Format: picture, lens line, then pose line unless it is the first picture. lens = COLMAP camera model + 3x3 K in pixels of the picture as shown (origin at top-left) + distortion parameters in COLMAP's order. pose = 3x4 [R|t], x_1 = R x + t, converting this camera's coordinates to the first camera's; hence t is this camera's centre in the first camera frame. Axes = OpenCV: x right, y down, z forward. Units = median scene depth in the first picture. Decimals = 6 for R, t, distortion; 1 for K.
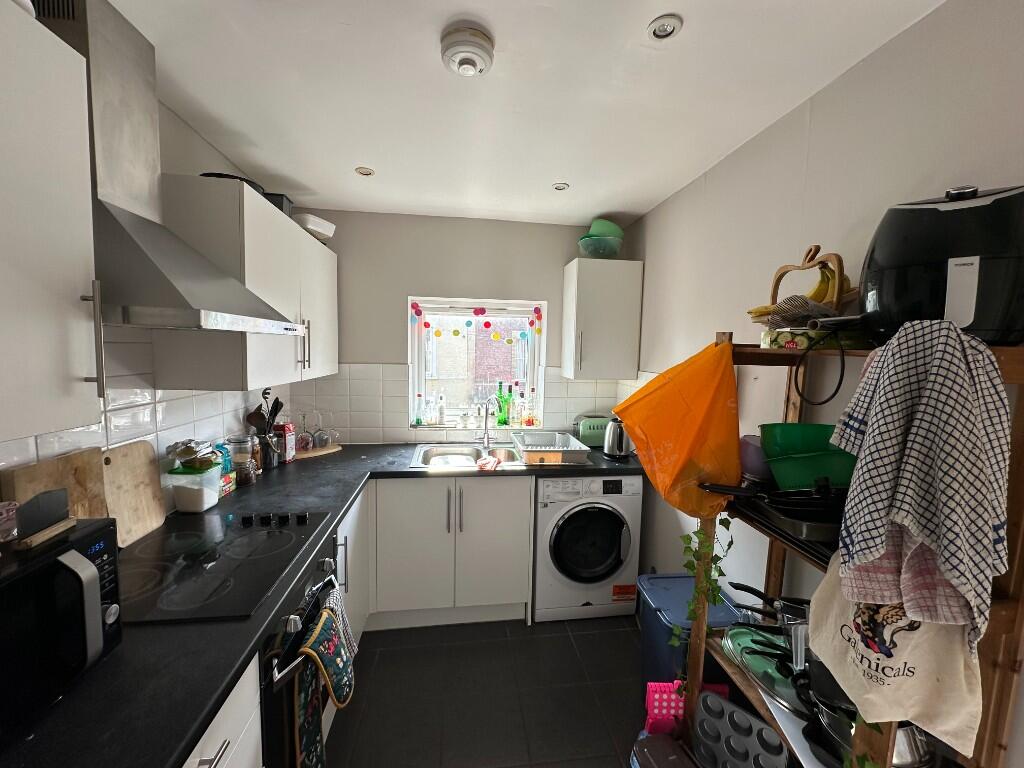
lens RADIAL K [[409.0, 0, 512.0], [0, 409.0, 384.0], [0, 0, 1]] dist [-0.000187, -0.000027]
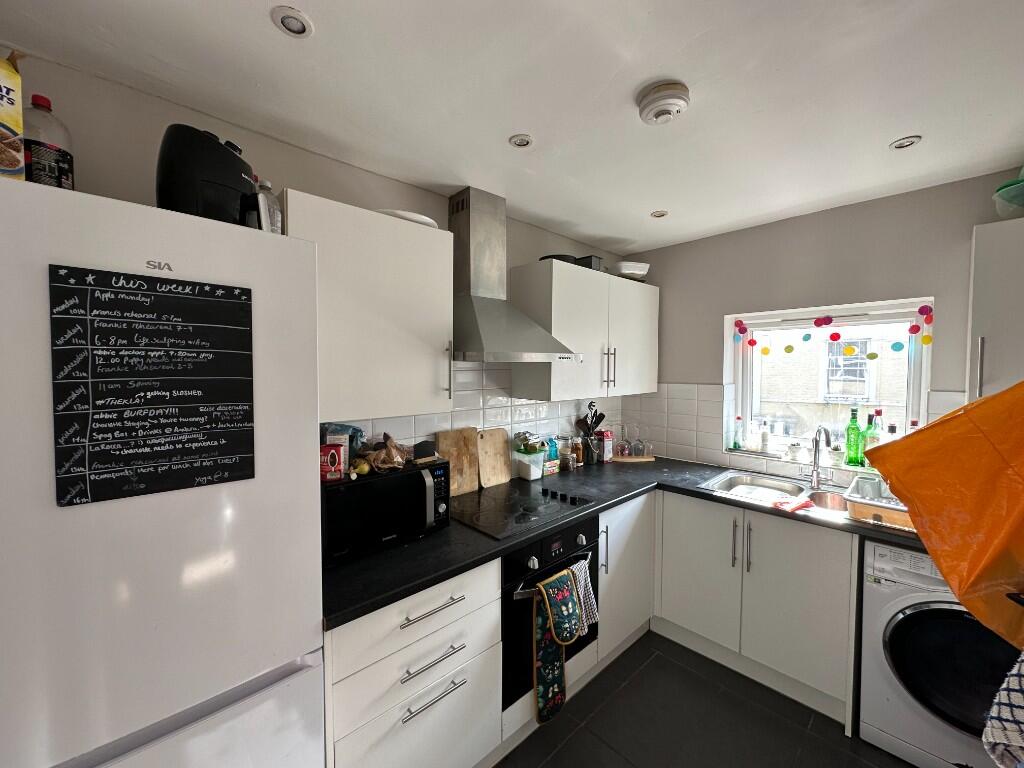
lens RADIAL K [[409.0, 0, 512.0], [0, 409.0, 384.0], [0, 0, 1]] dist [-0.000187, -0.000027]
pose [[0.580764, 0.010278, -0.814007, 0.305168], [-0.050162, 0.998472, -0.023182, -0.003043], [0.812525, 0.054295, 0.580393, 0.035222]]
